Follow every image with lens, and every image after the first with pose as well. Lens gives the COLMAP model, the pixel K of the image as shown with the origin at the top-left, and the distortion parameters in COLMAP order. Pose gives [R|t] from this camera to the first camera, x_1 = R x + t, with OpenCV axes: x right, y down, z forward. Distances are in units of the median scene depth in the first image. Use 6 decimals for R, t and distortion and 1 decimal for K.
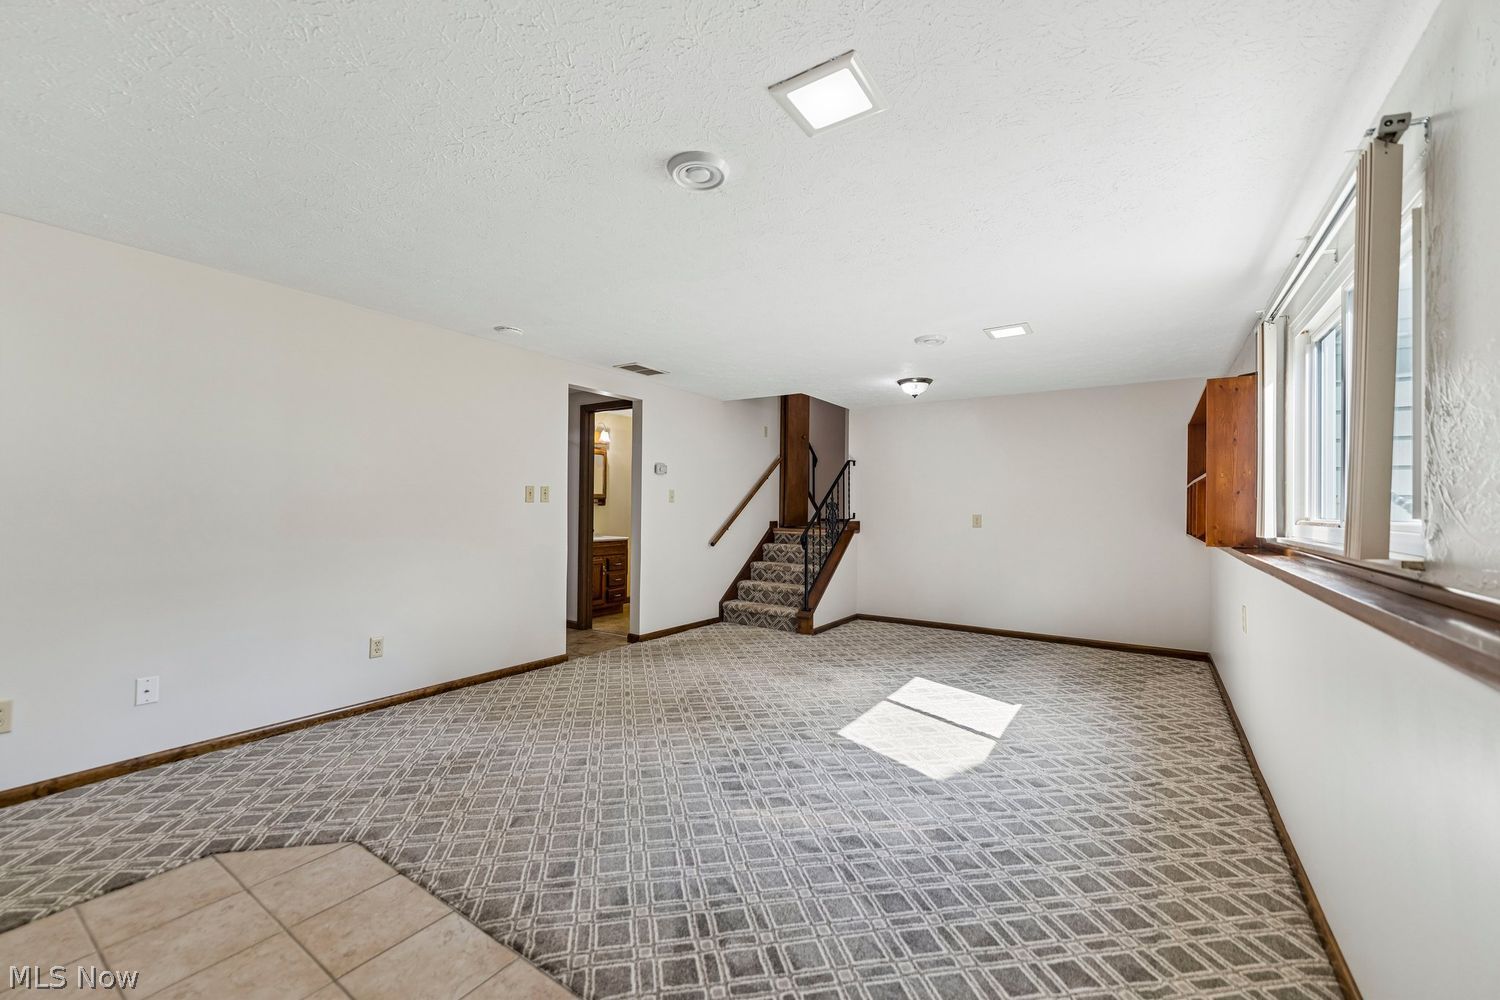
lens RADIAL K [[596.8, 0, 739.0], [0, 596.8, 502.4], [0, 0, 1]] dist [-0.002094, 0.000351]
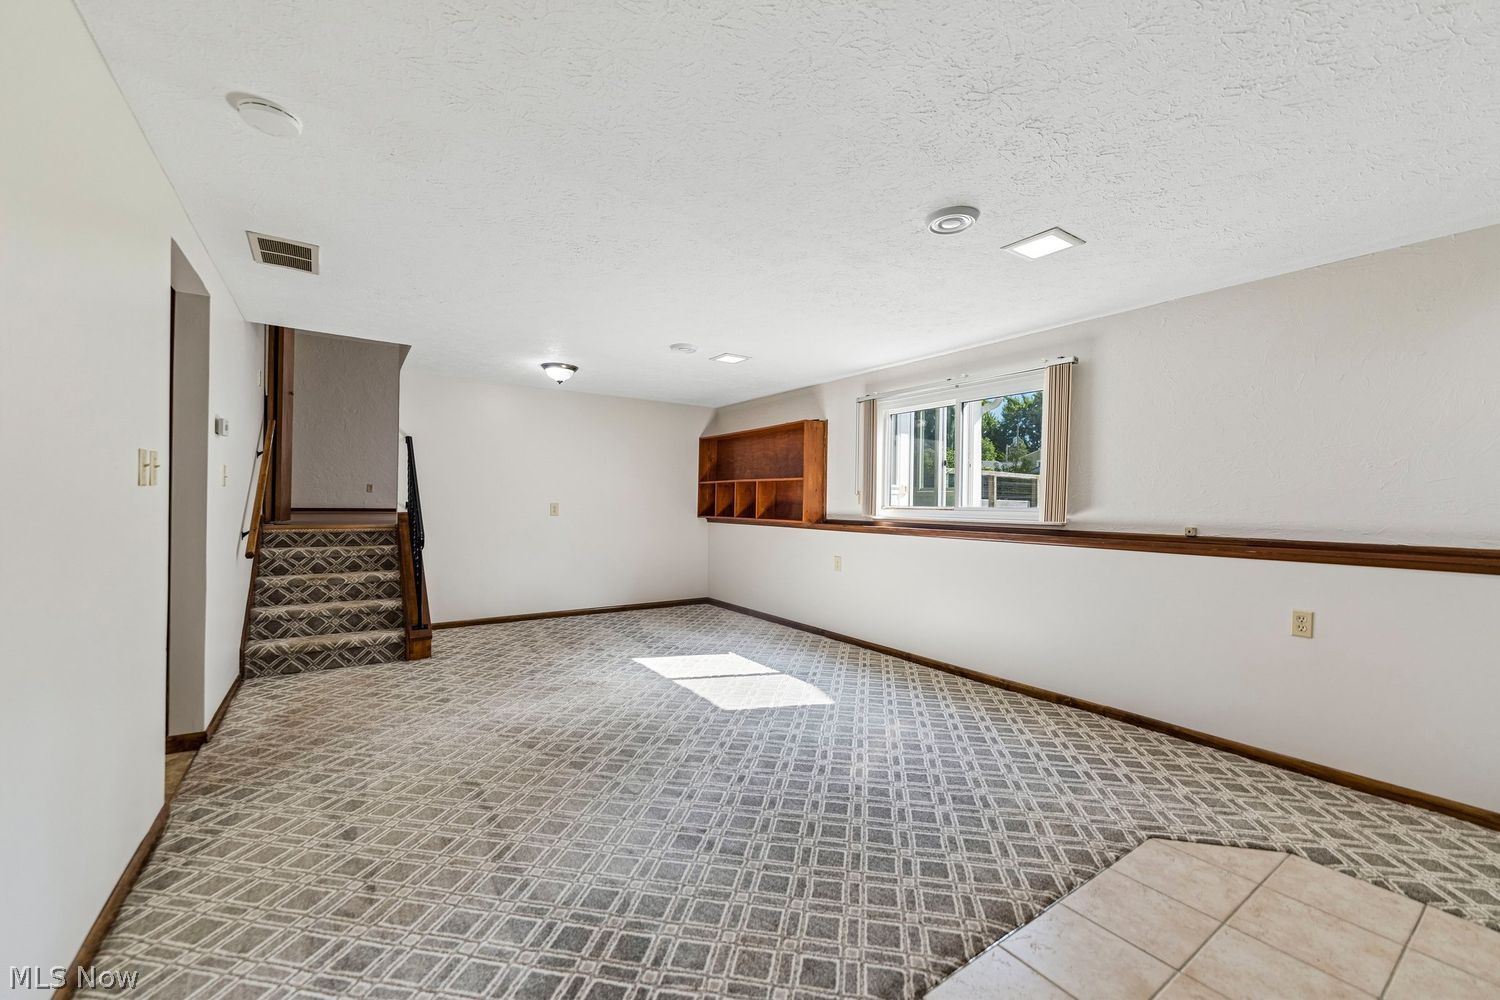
lens RADIAL K [[596.8, 0, 752.7], [0, 596.8, 501.7], [0, 0, 1]] dist [-0.002094, 0.000351]
pose [[0.362079, -0.005943, 0.932128, -0.700812], [-0.017881, 0.999751, 0.013320, -0.003168], [-0.931976, -0.021491, 0.361883, 0.491723]]
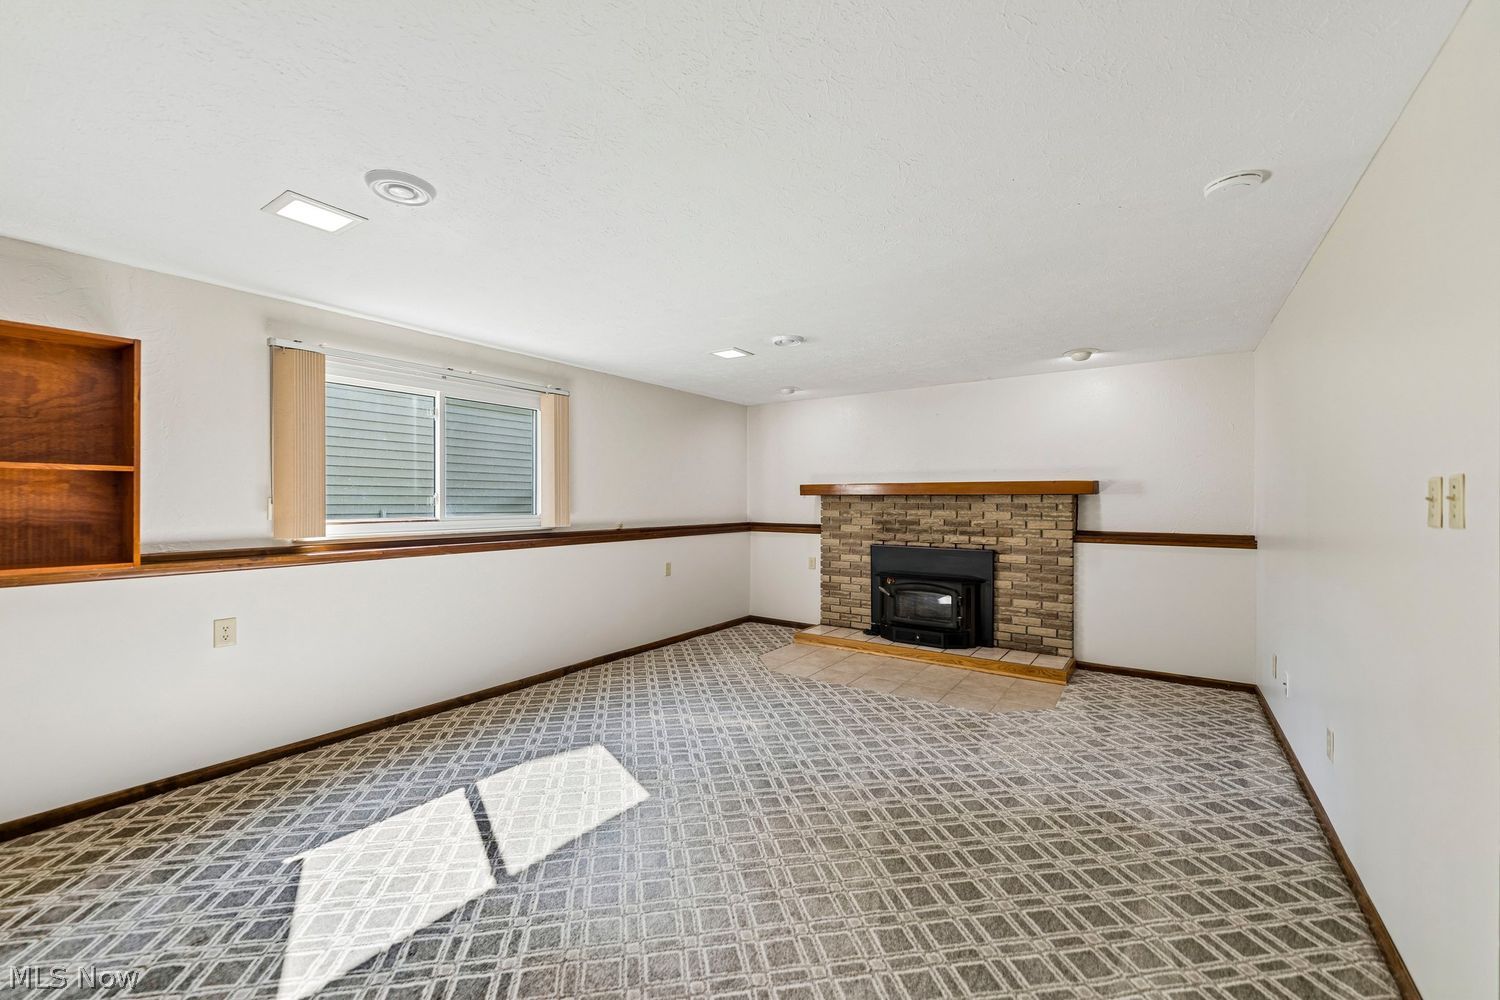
lens RADIAL K [[596.8, 0, 738.3], [0, 596.8, 504.0], [0, 0, 1]] dist [-0.002094, 0.000351]
pose [[-0.999764, -0.010131, 0.019211, 0.025807], [-0.010188, 0.999944, -0.002868, -0.010043], [-0.019180, -0.003063, -0.999811, 1.557940]]
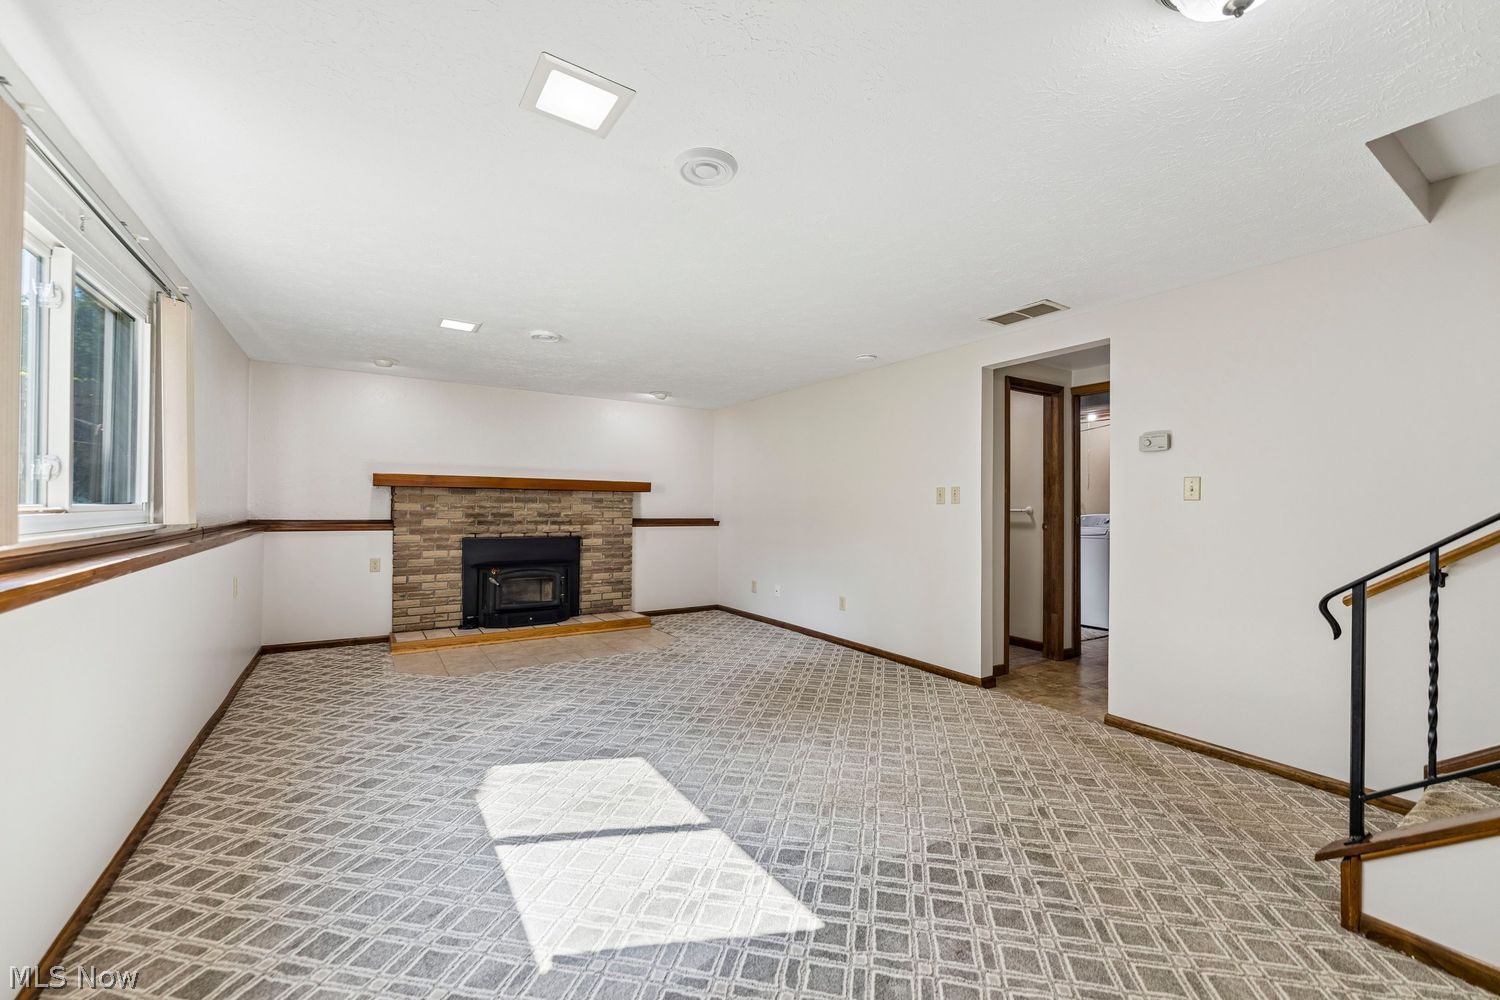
lens RADIAL K [[596.8, 0, 750.5], [0, 596.8, 502.4], [0, 0, 1]] dist [-0.002094, 0.000351]
pose [[-0.388859, -0.018938, -0.921103, 0.797515], [-0.004396, 0.999815, -0.018701, 0.020069], [0.921287, -0.003223, -0.388870, 1.281907]]
